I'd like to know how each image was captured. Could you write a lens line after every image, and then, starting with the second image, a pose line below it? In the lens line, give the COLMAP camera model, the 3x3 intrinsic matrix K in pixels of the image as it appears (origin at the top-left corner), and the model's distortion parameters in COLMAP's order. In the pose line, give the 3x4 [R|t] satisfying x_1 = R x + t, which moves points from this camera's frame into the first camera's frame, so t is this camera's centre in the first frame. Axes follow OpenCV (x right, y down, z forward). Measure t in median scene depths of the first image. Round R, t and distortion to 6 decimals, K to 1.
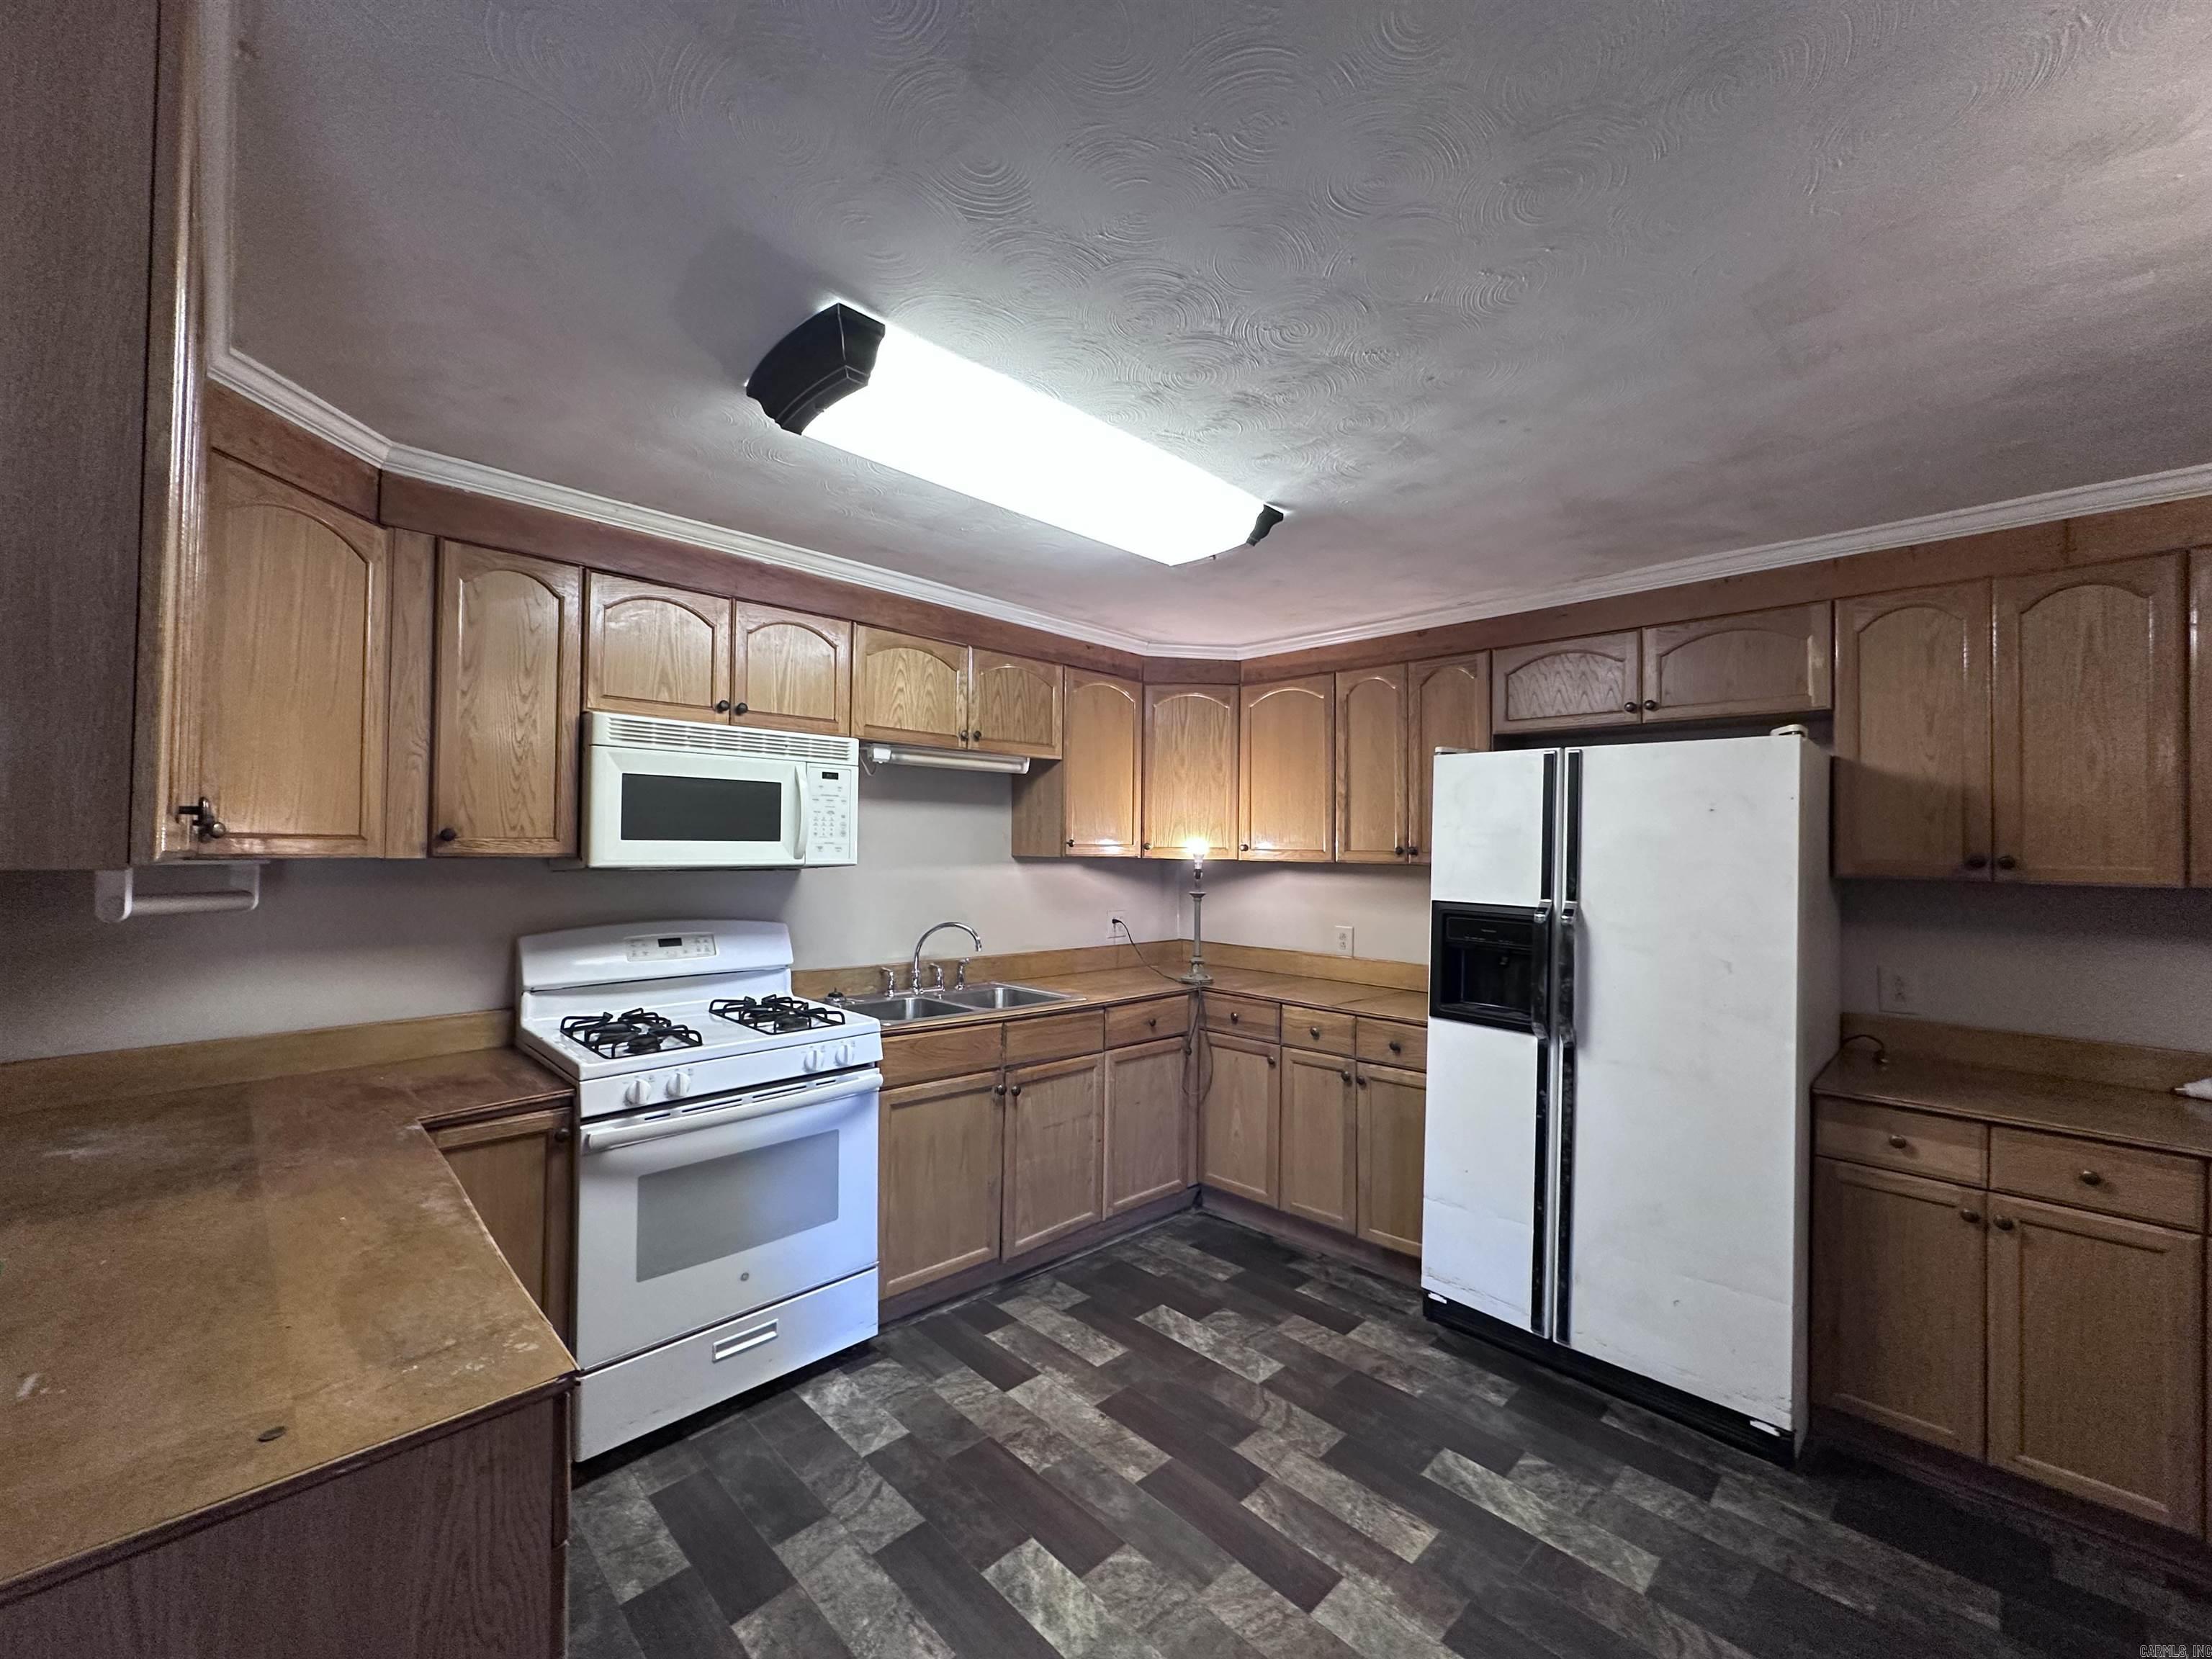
lens RADIAL K [[886.7, 0, 1106.8], [0, 886.7, 828.3], [0, 0, 1]] dist [-0.001942, 0.000878]
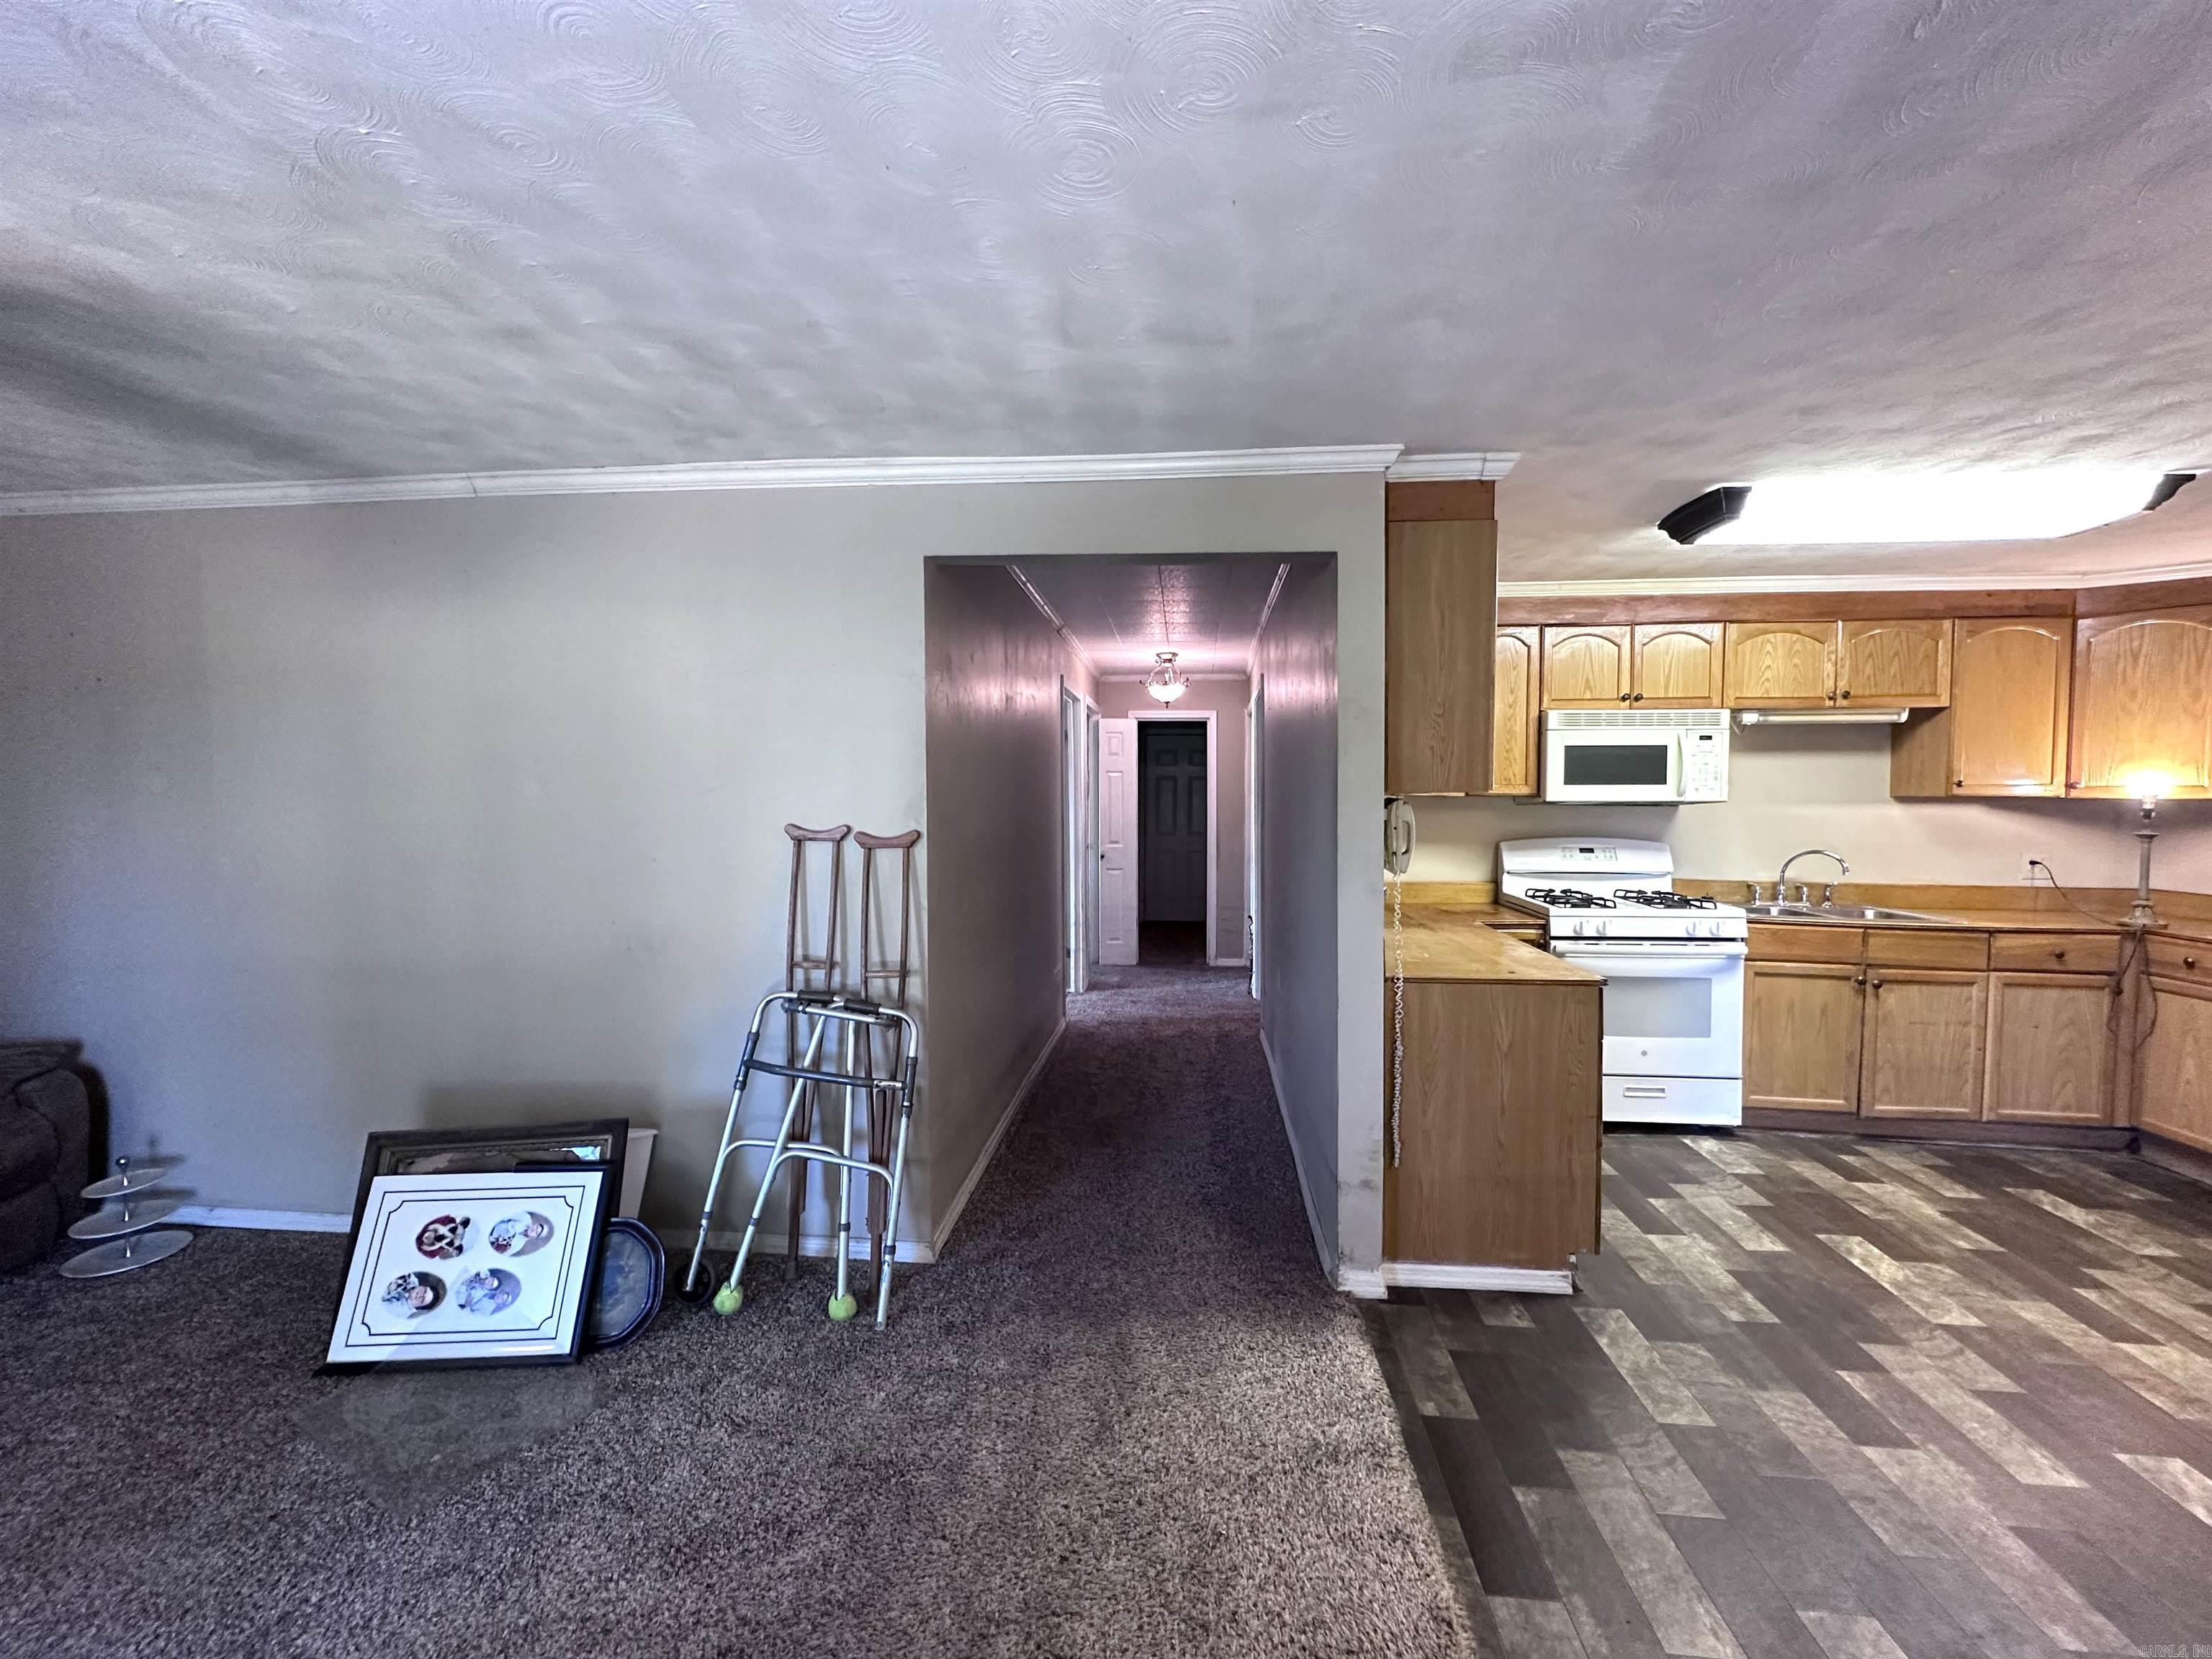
lens RADIAL K [[886.7, 0, 1105.9], [0, 886.7, 828.8], [0, 0, 1]] dist [-0.001942, 0.000878]
pose [[0.636000, 0.021980, -0.771376, 0.189997], [0.022305, 0.998653, 0.046846, -0.002318], [0.771367, -0.047000, 0.634653, -0.707228]]
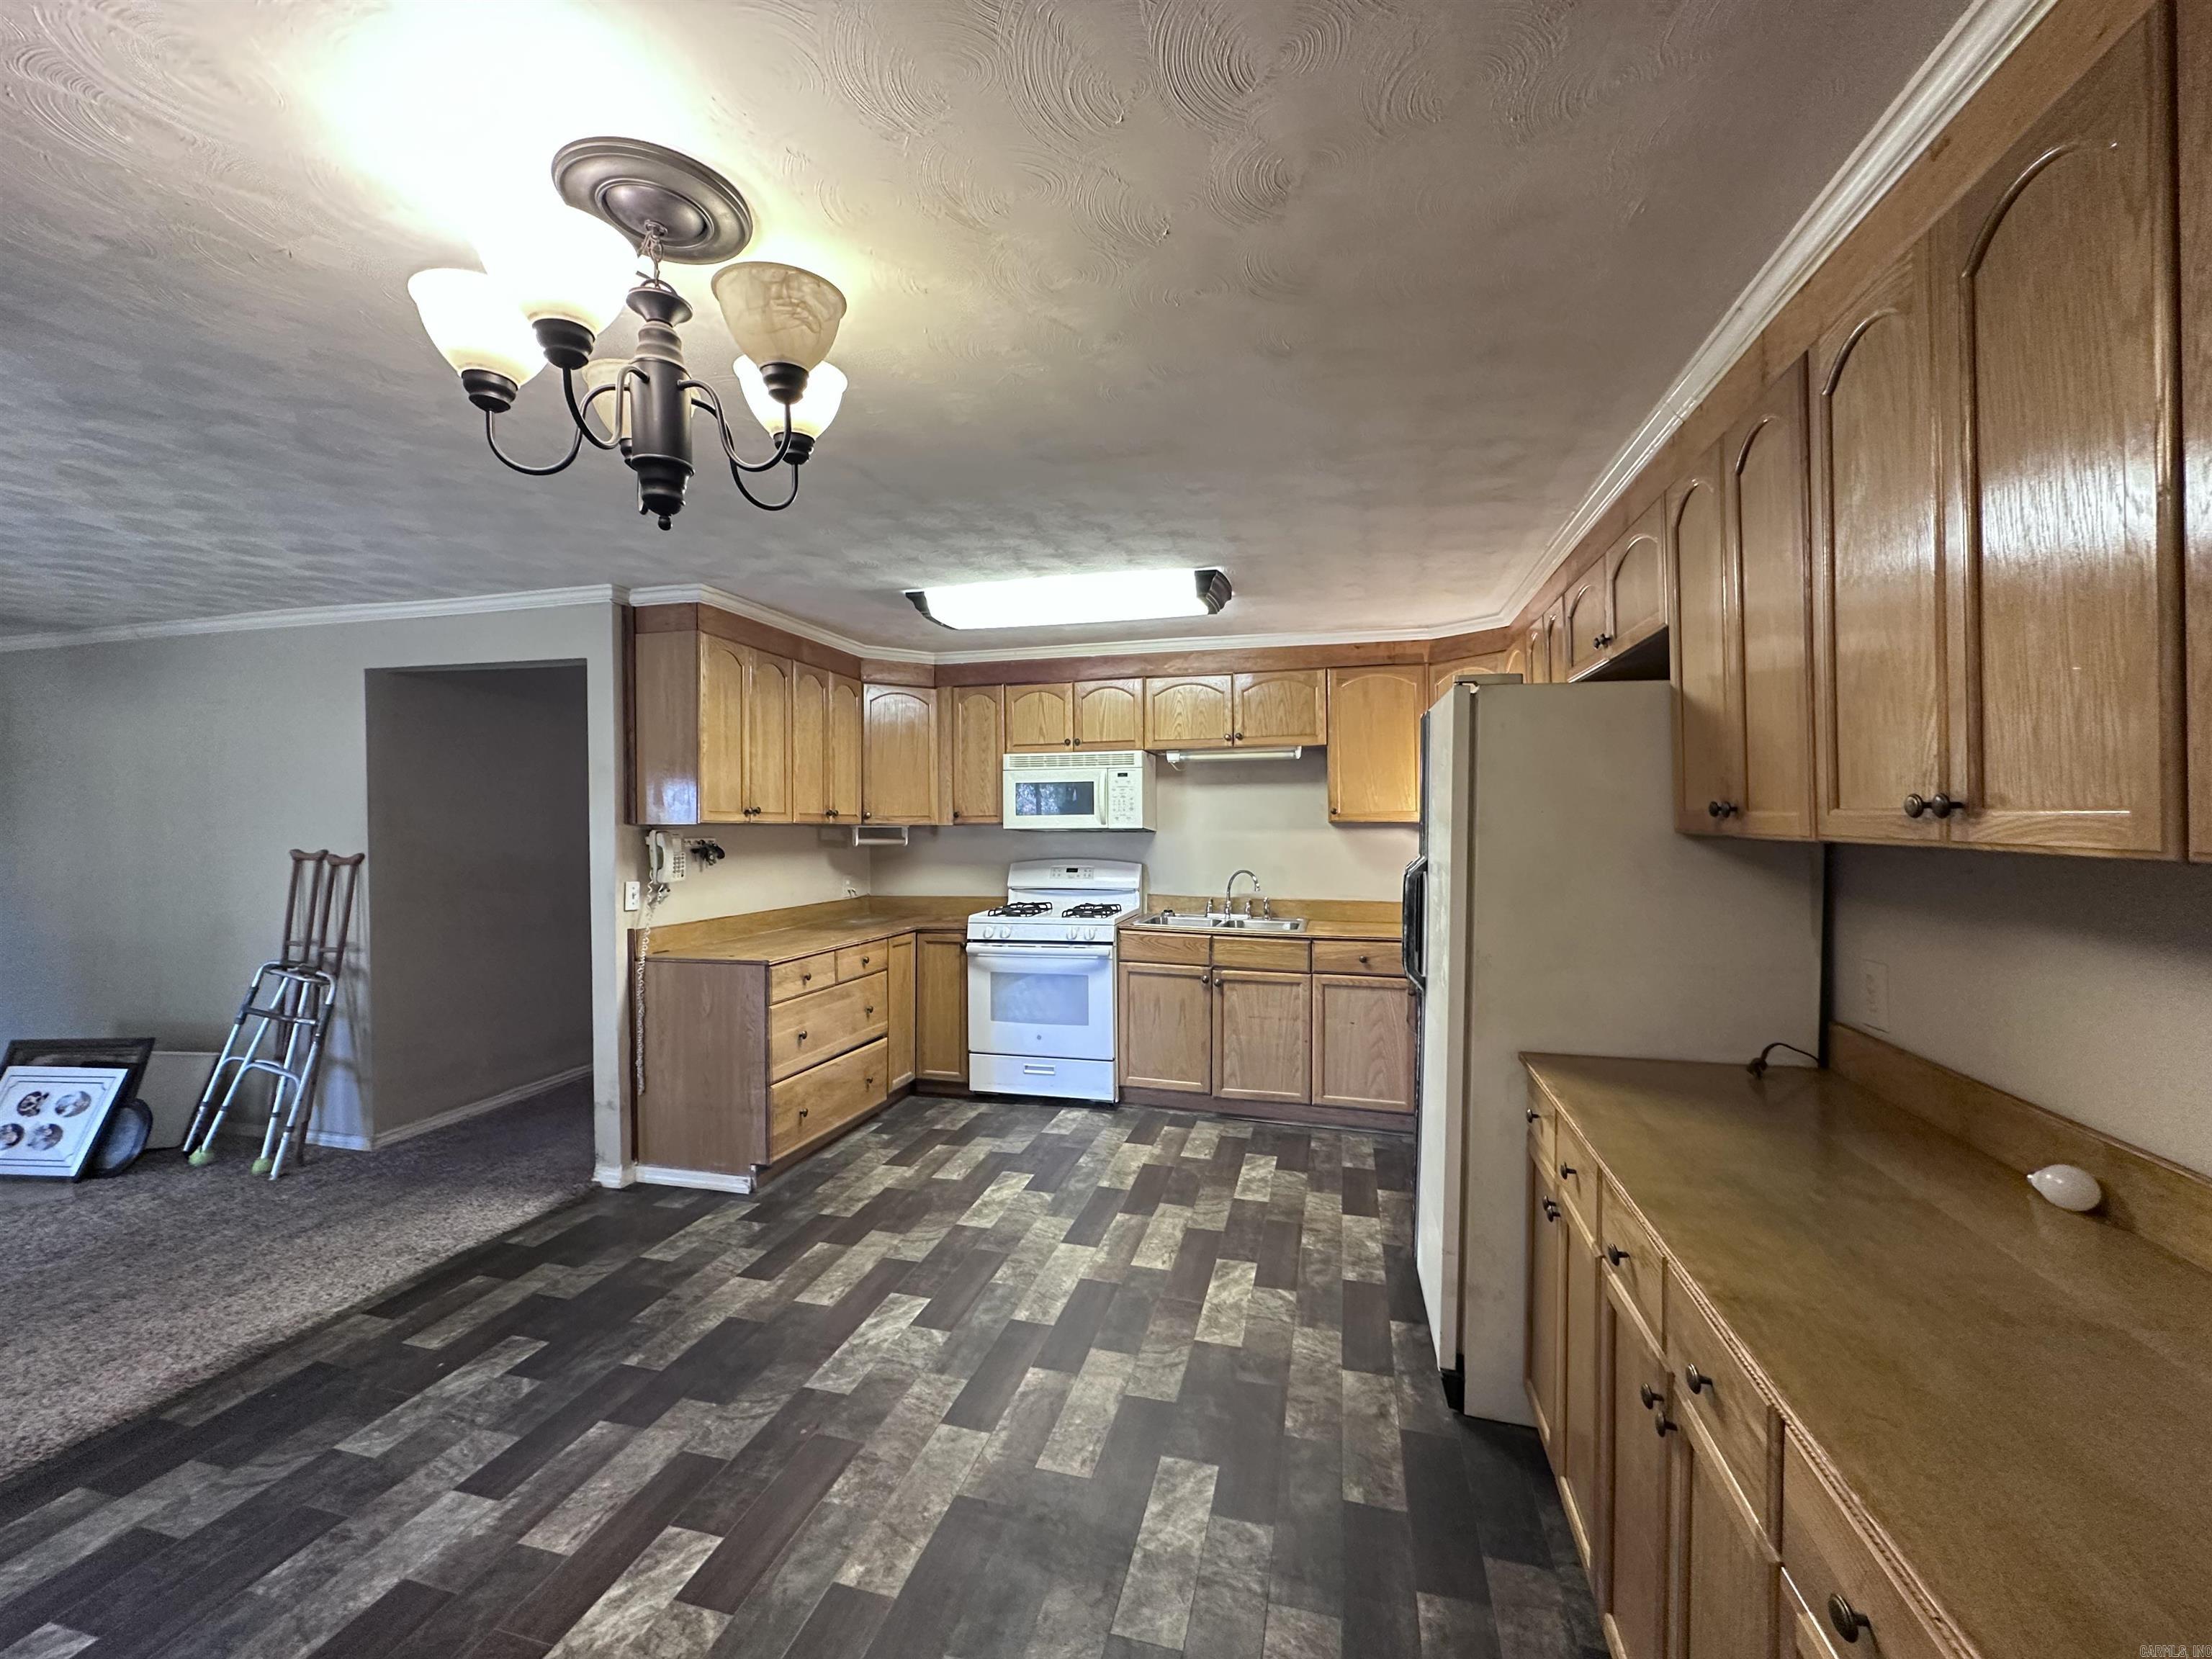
lens RADIAL K [[886.7, 0, 1106.4], [0, 886.7, 829.6], [0, 0, 1]] dist [-0.001942, 0.000878]
pose [[0.504843, -0.006597, -0.863186, 1.248298], [0.031615, 0.999441, 0.010852, 0.027407], [0.862632, -0.032768, 0.504769, 0.140760]]
